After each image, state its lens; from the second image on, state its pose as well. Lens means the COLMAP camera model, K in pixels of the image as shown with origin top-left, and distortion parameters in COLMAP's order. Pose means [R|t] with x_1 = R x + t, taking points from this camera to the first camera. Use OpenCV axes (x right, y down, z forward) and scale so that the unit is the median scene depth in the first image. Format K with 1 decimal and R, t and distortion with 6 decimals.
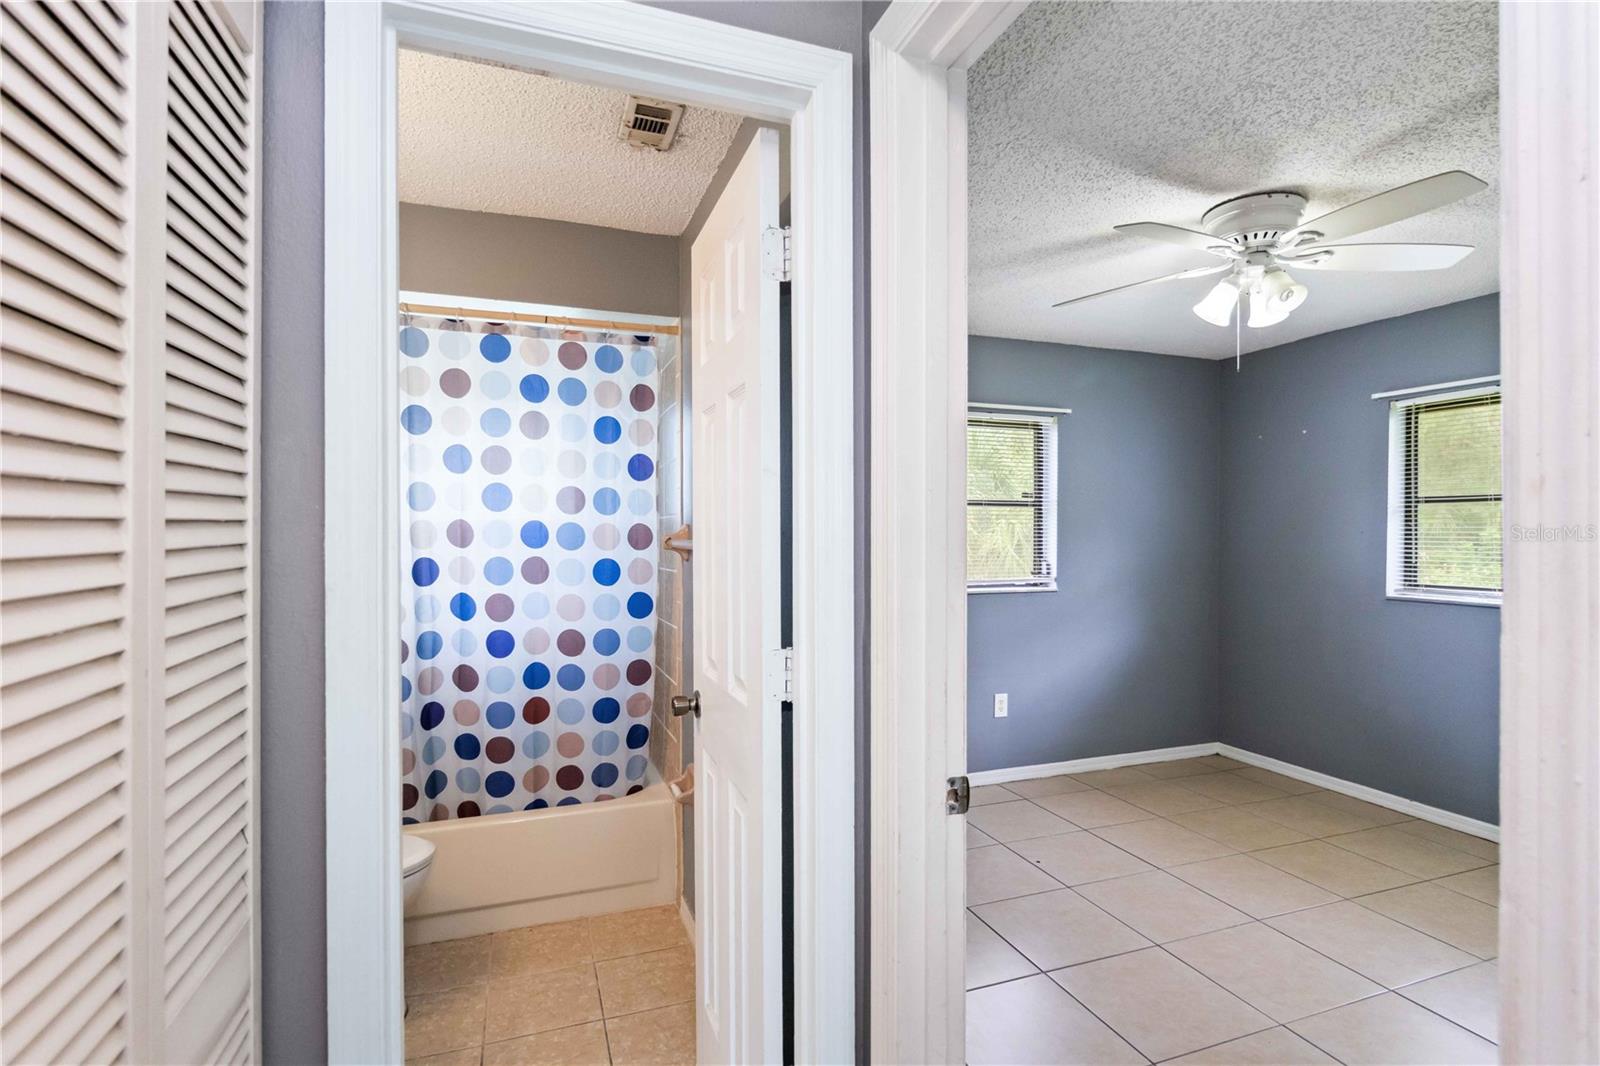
lens RADIAL K [[796.7, 0, 808.8], [0, 796.7, 537.0], [0, 0, 1]] dist [-0.004756, -0.000697]
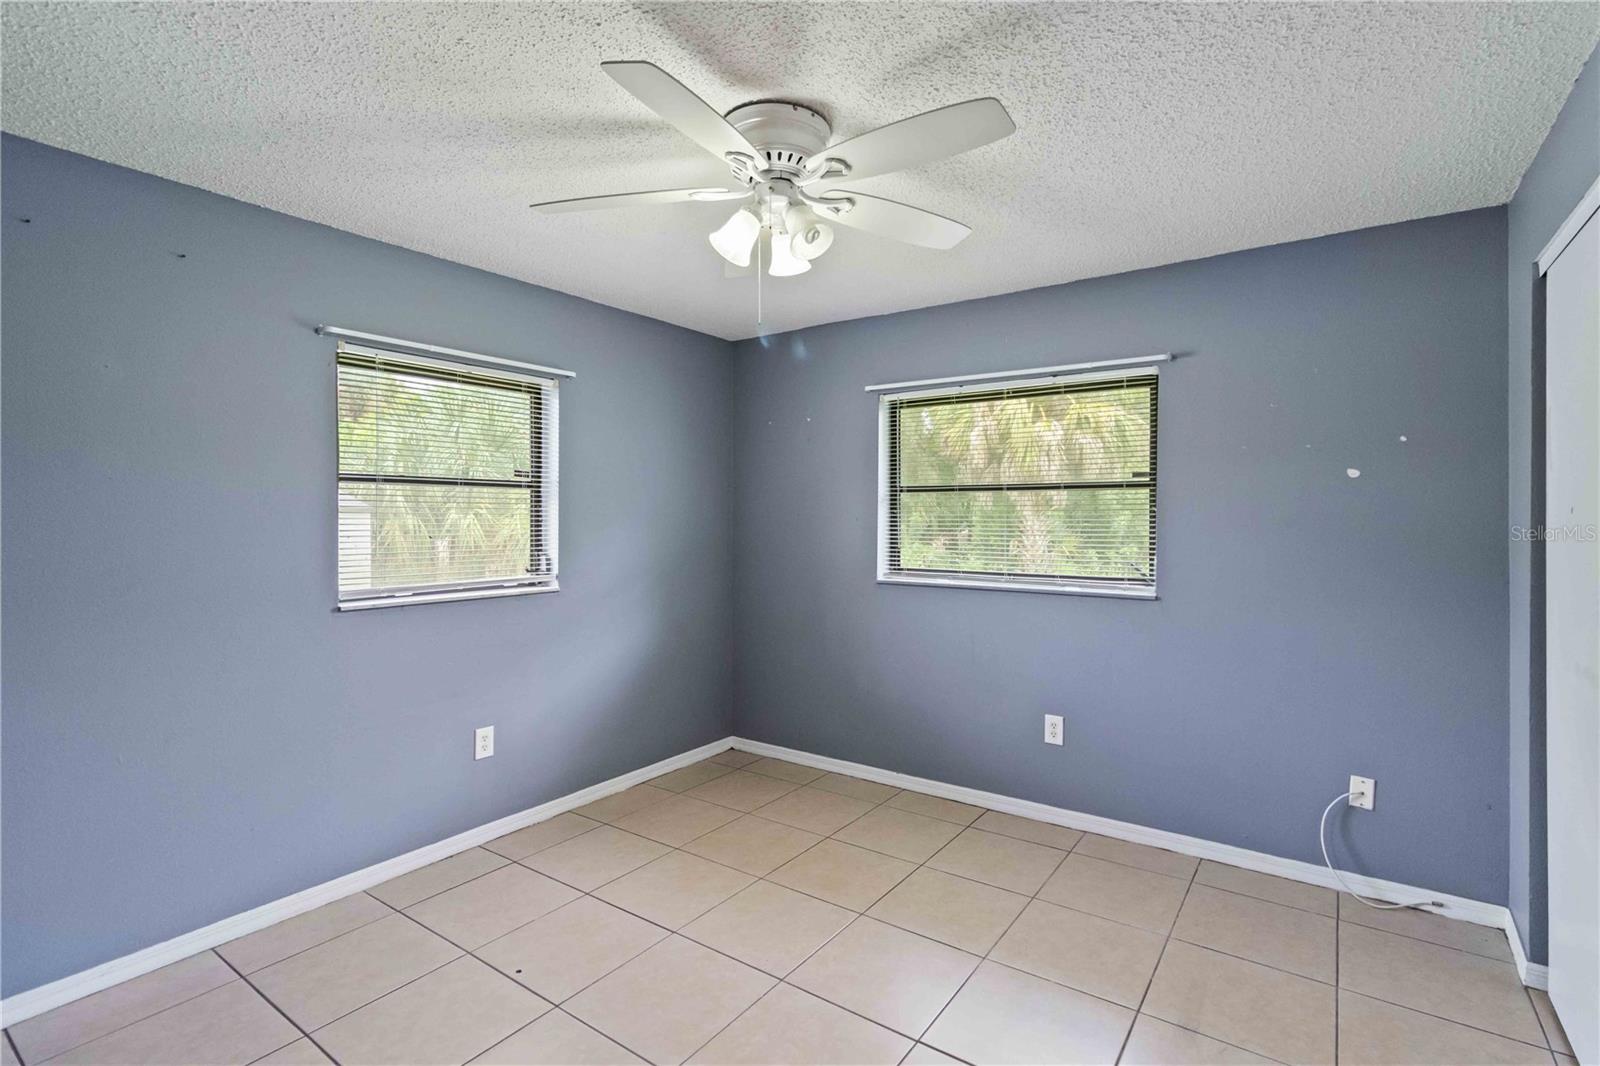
lens RADIAL K [[748.5, 0, 809.3], [0, 748.5, 520.4], [0, 0, 1]] dist [0.001785, 0.000663]
pose [[0.833382, -0.002575, 0.552691, 0.135817], [0.002645, 0.999996, 0.000671, -0.006965], [-0.552691, 0.000903, 0.833386, 0.286589]]
